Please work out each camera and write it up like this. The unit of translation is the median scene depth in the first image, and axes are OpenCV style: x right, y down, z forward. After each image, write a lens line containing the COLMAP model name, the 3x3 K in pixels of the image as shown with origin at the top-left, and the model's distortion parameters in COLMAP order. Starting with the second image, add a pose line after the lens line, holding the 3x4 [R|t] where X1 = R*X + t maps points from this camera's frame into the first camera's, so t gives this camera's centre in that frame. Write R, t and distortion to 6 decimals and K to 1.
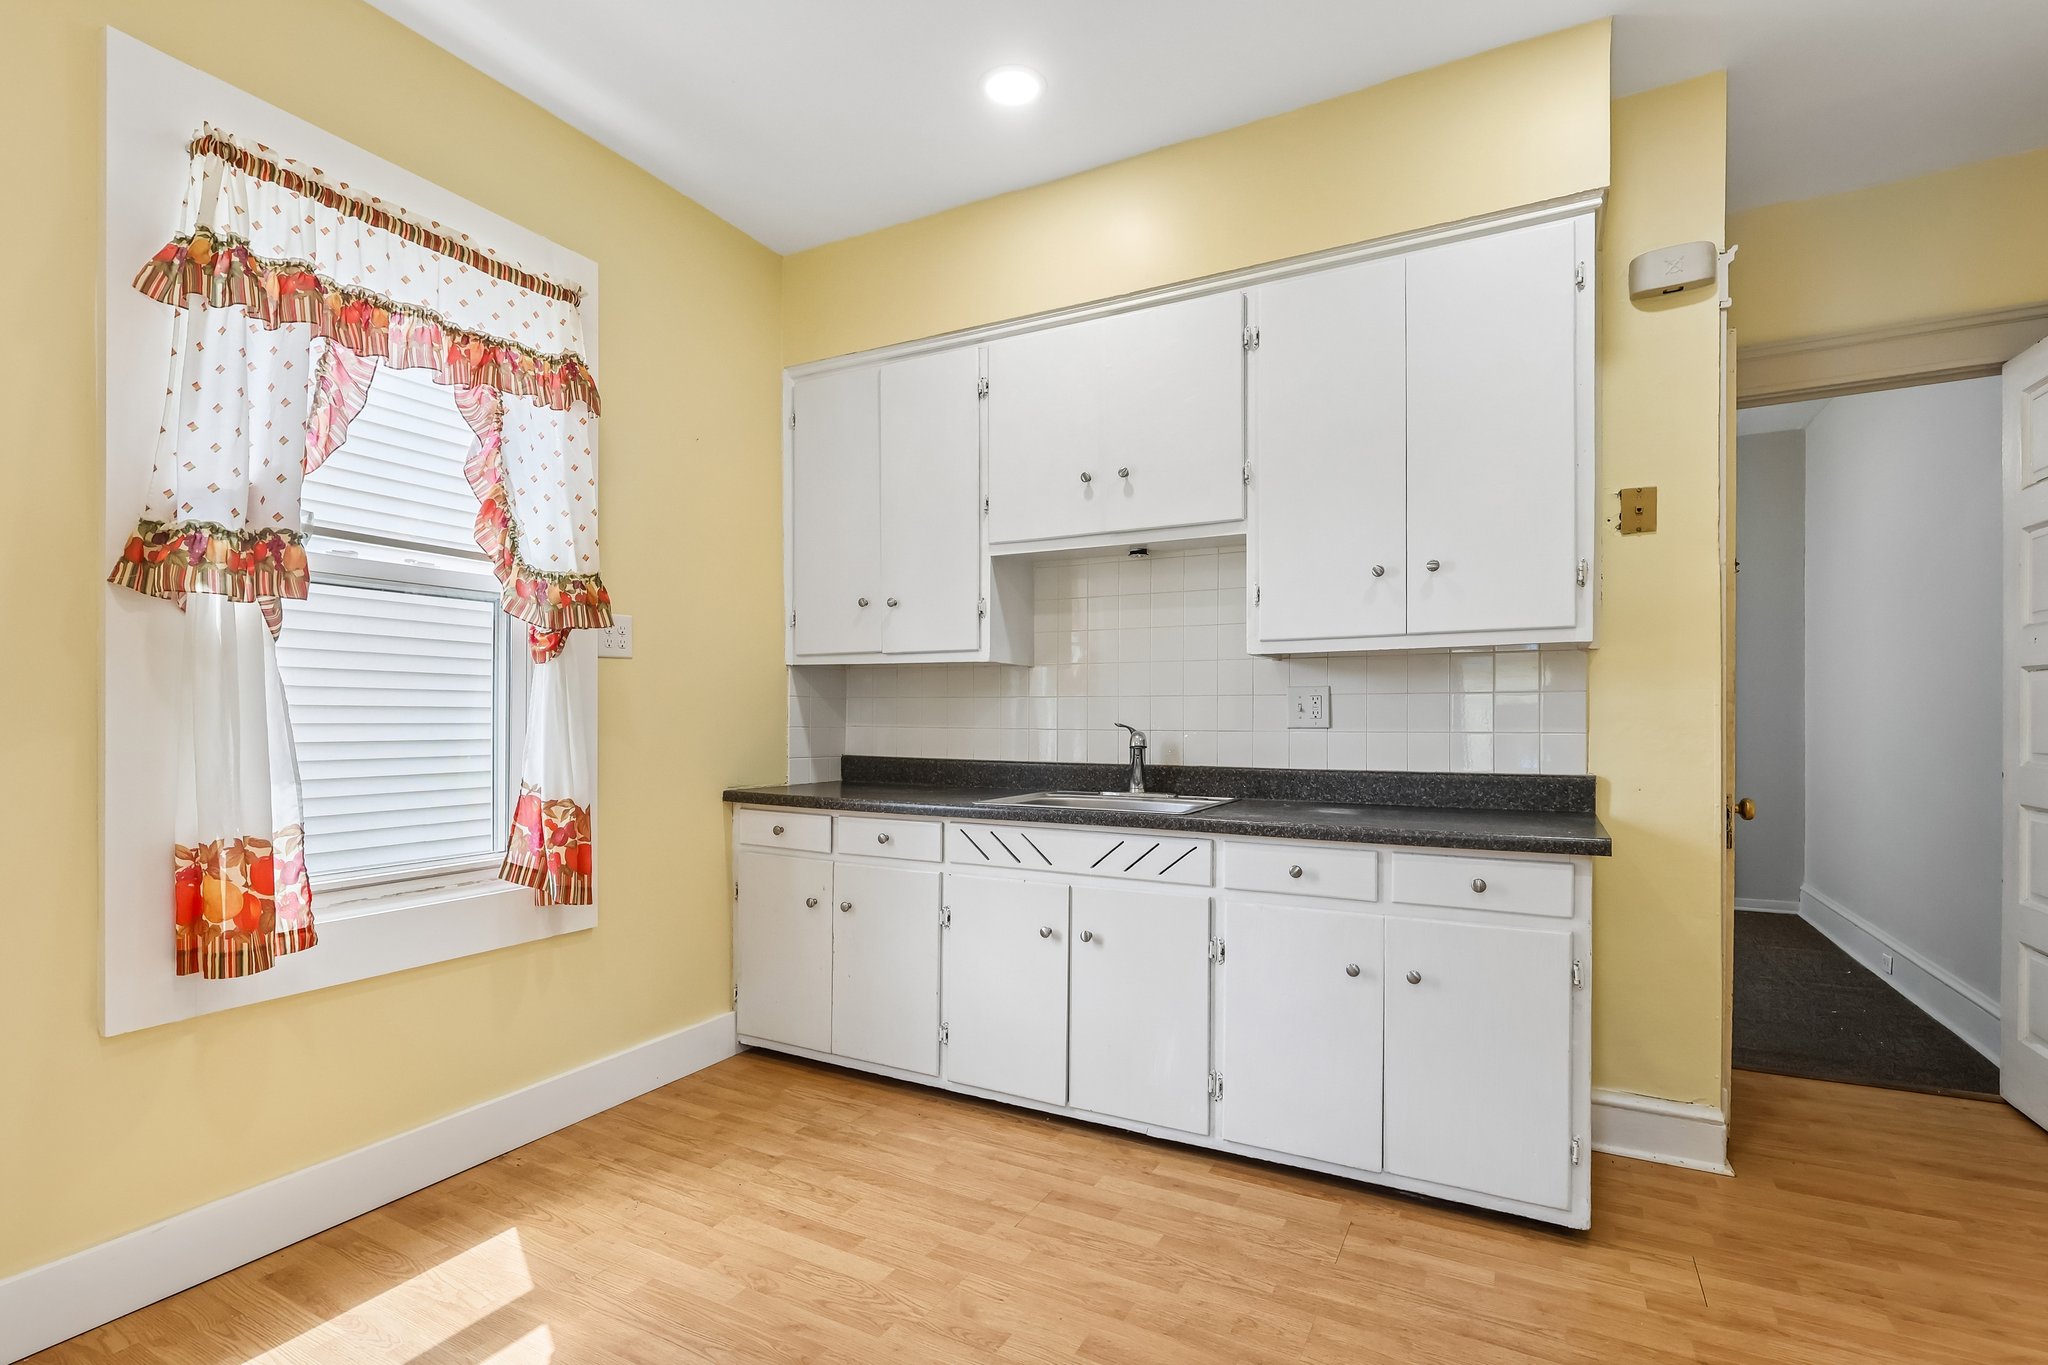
lens RADIAL K [[957.3, 0, 995.0], [0, 957.3, 713.2], [0, 0, 1]] dist [-0.002099, 0.000469]
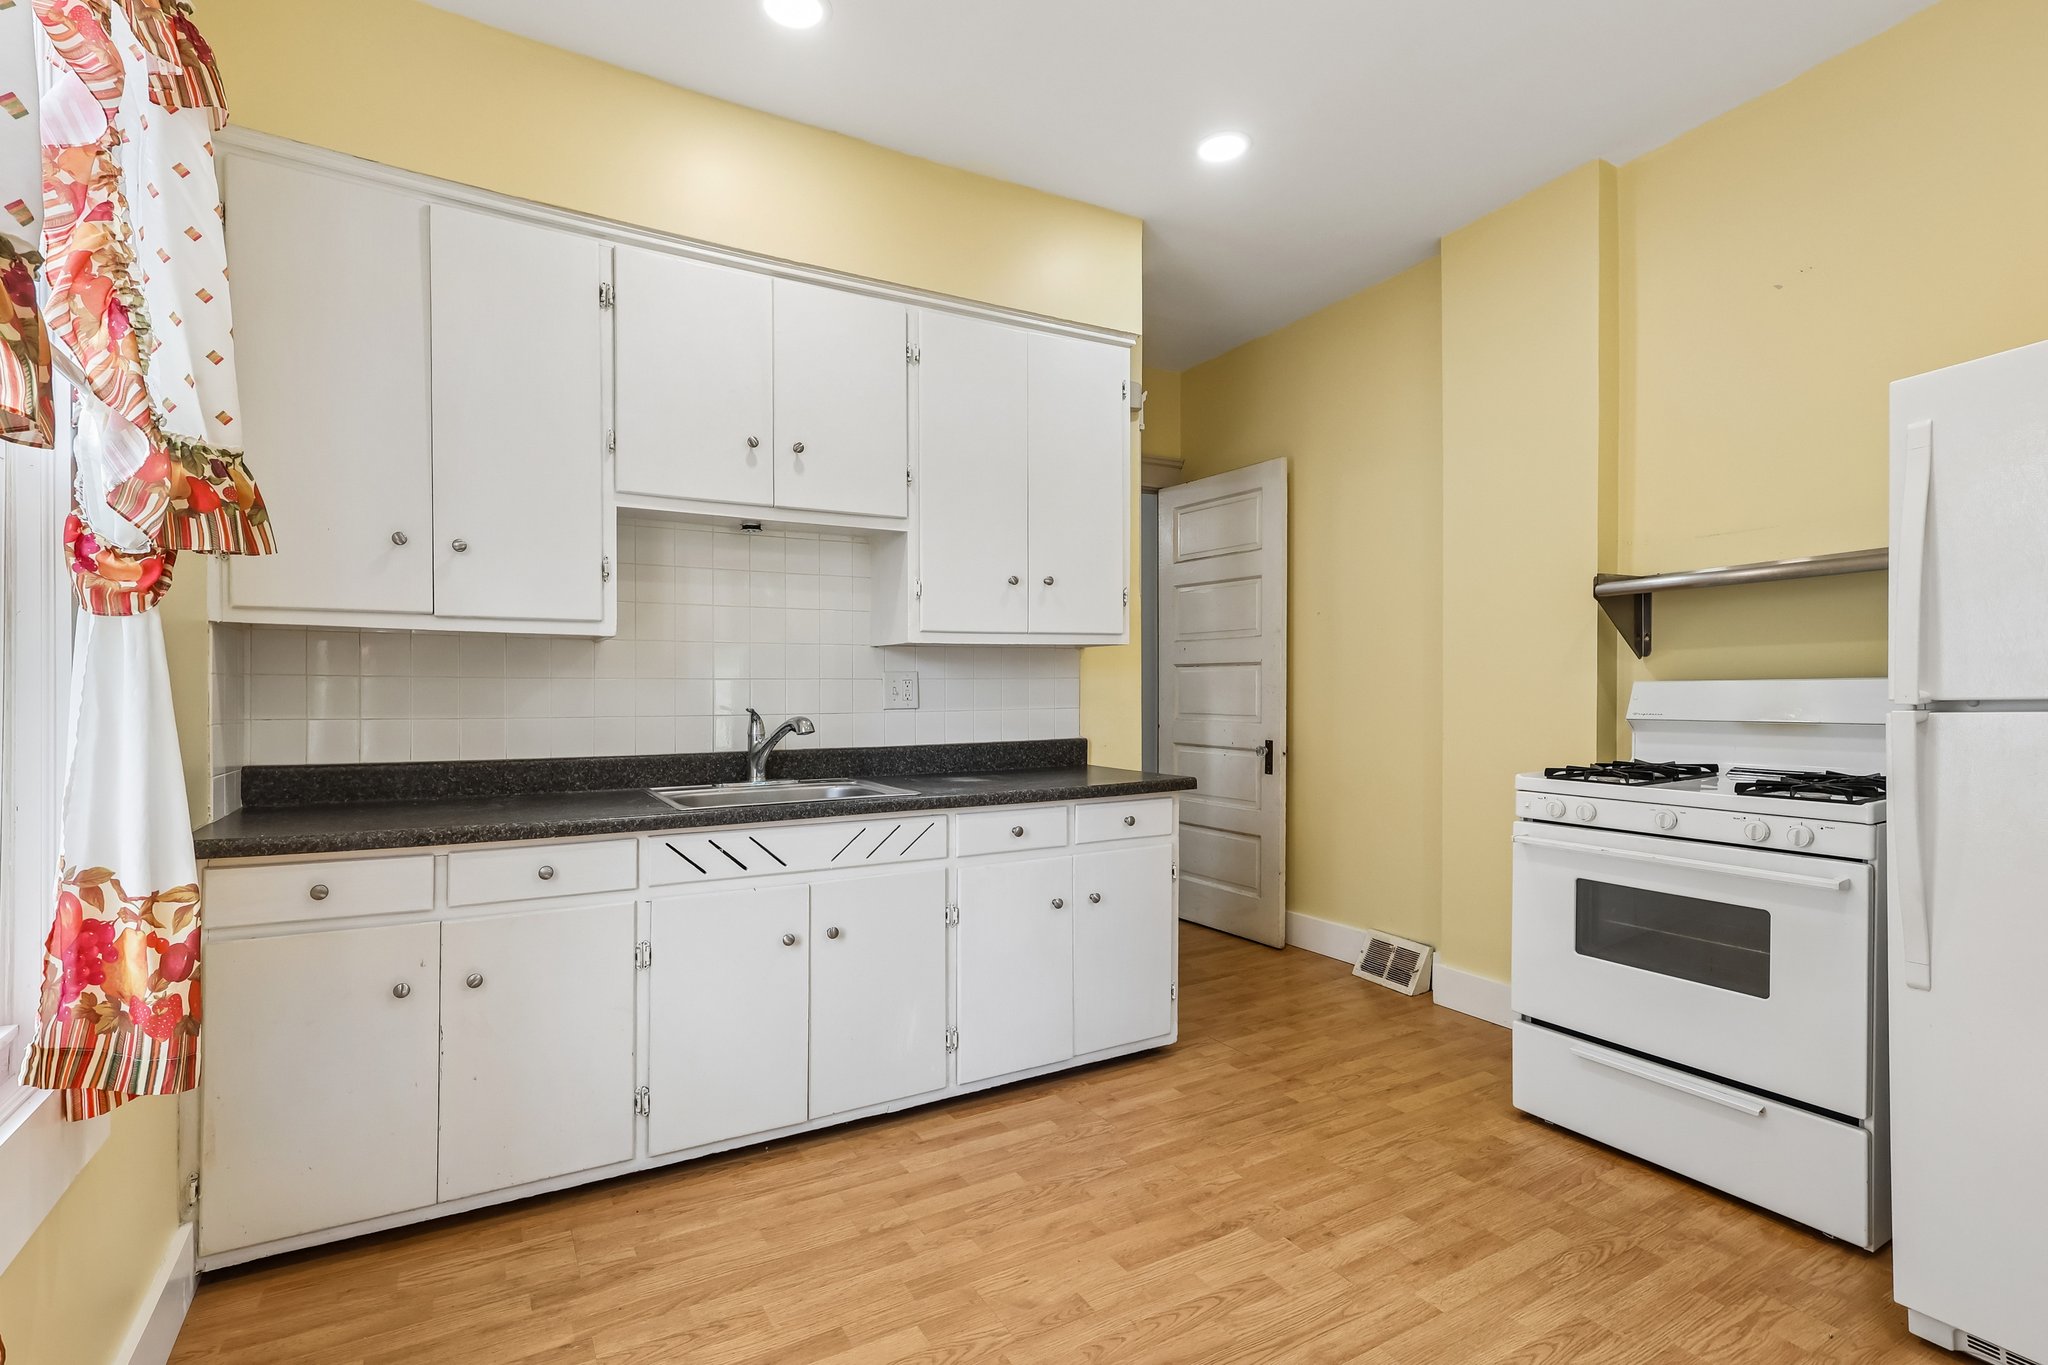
lens RADIAL K [[957.3, 0, 1006.0], [0, 957.3, 684.1], [0, 0, 1]] dist [-0.002099, 0.000469]
pose [[0.525079, -0.001998, 0.851051, -0.641545], [0.000576, 0.999998, 0.001992, -0.017916], [-0.851054, -0.000555, 0.525079, 0.356994]]
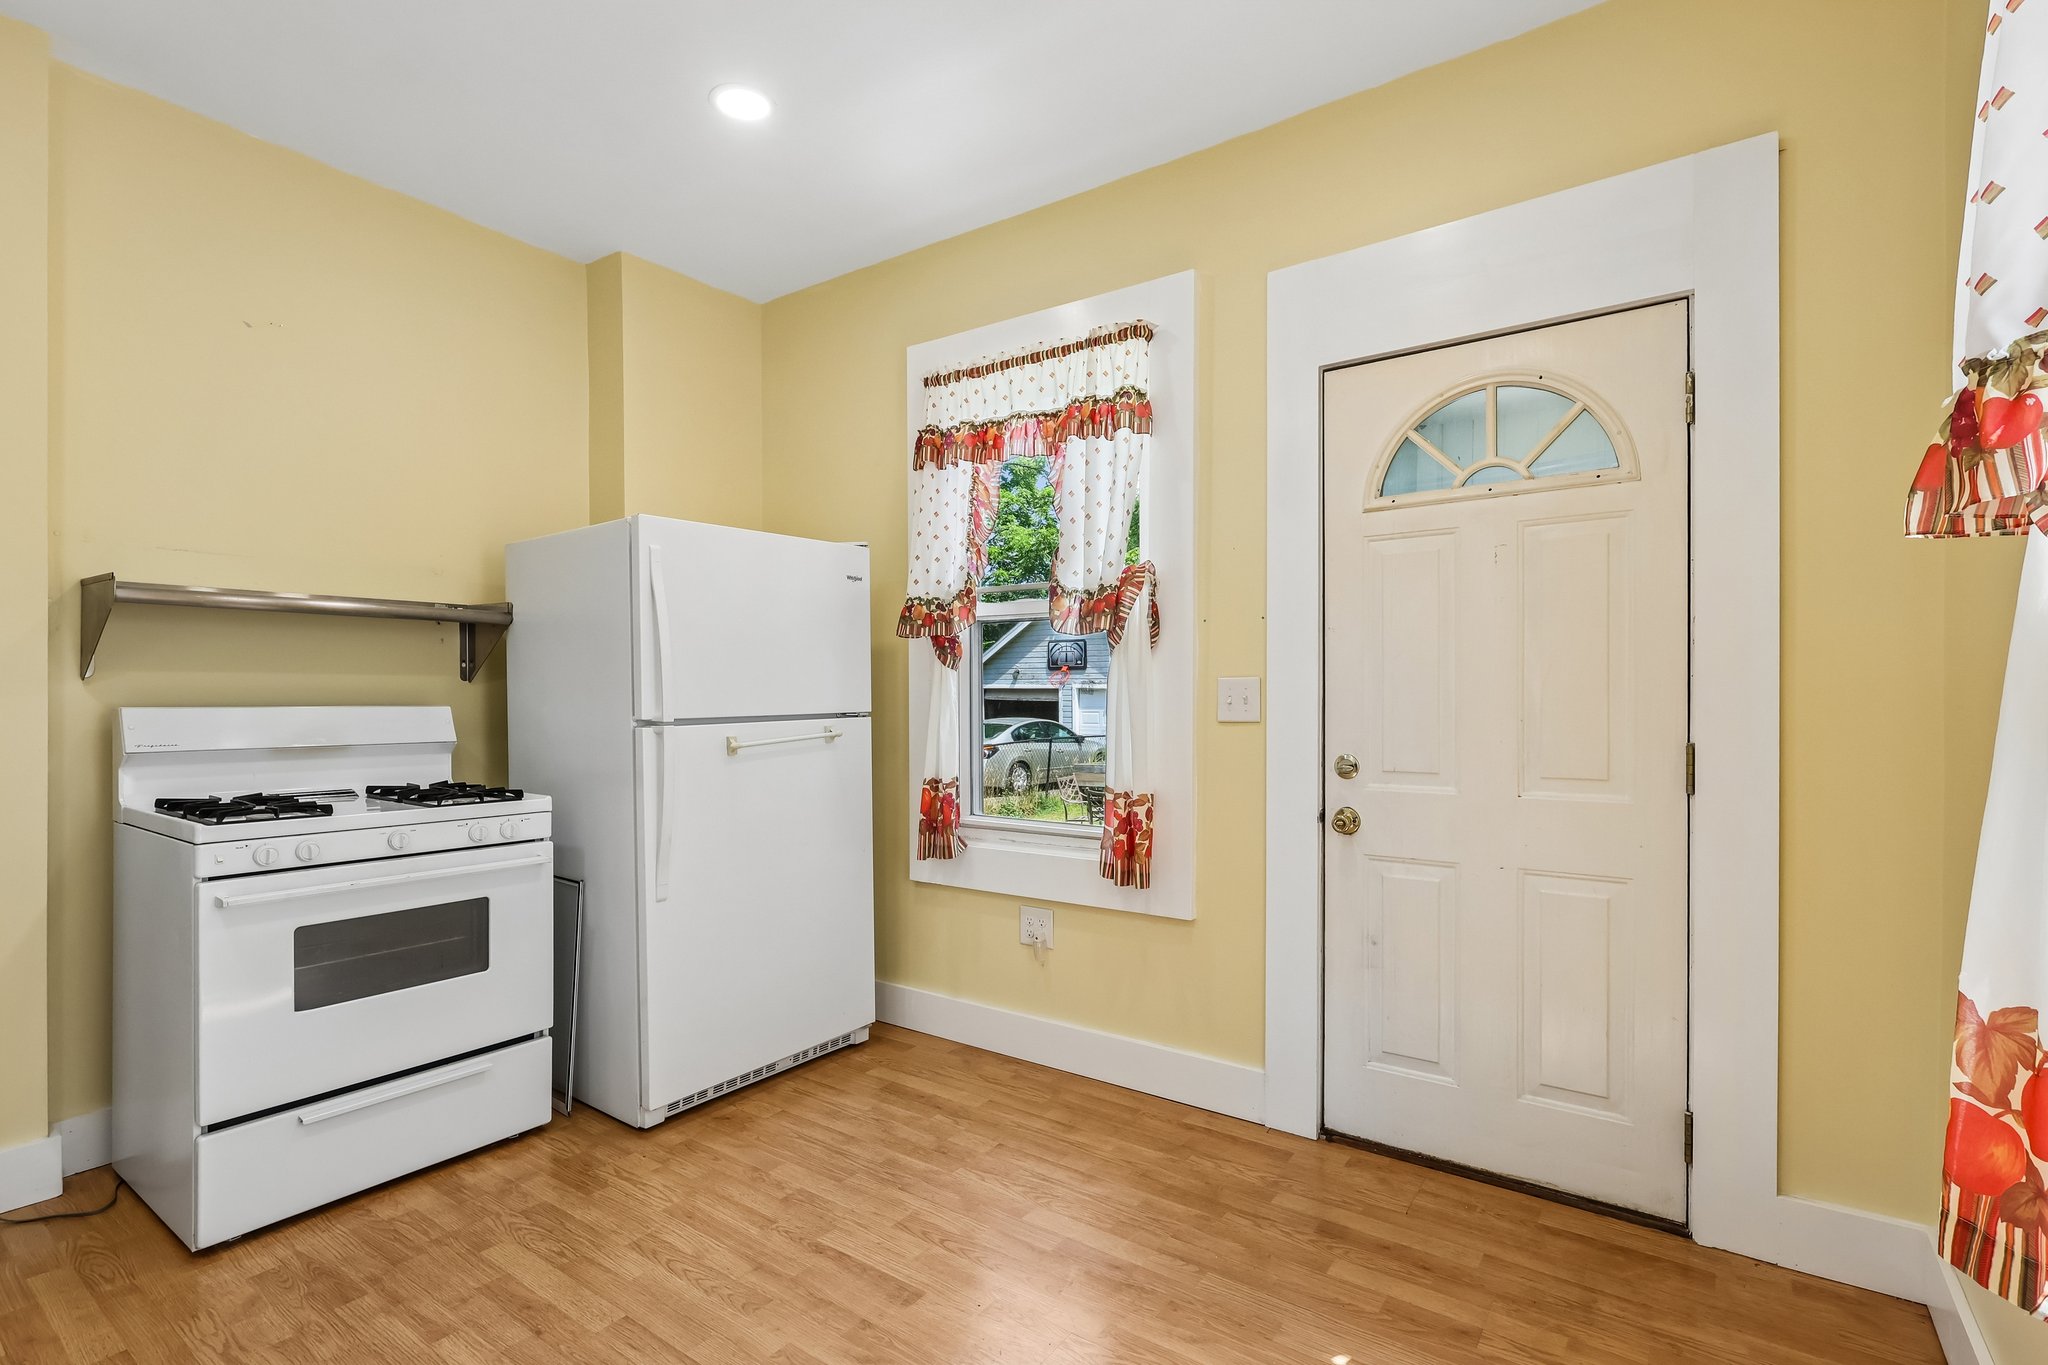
lens RADIAL K [[957.3, 0, 968.4], [0, 957.3, 711.8], [0, 0, 1]] dist [-0.002099, 0.000469]
pose [[-0.991105, -0.002867, 0.133049, -0.046633], [-0.003053, 0.999995, -0.001194, -0.012077], [-0.133045, -0.001589, -0.991109, 1.484124]]
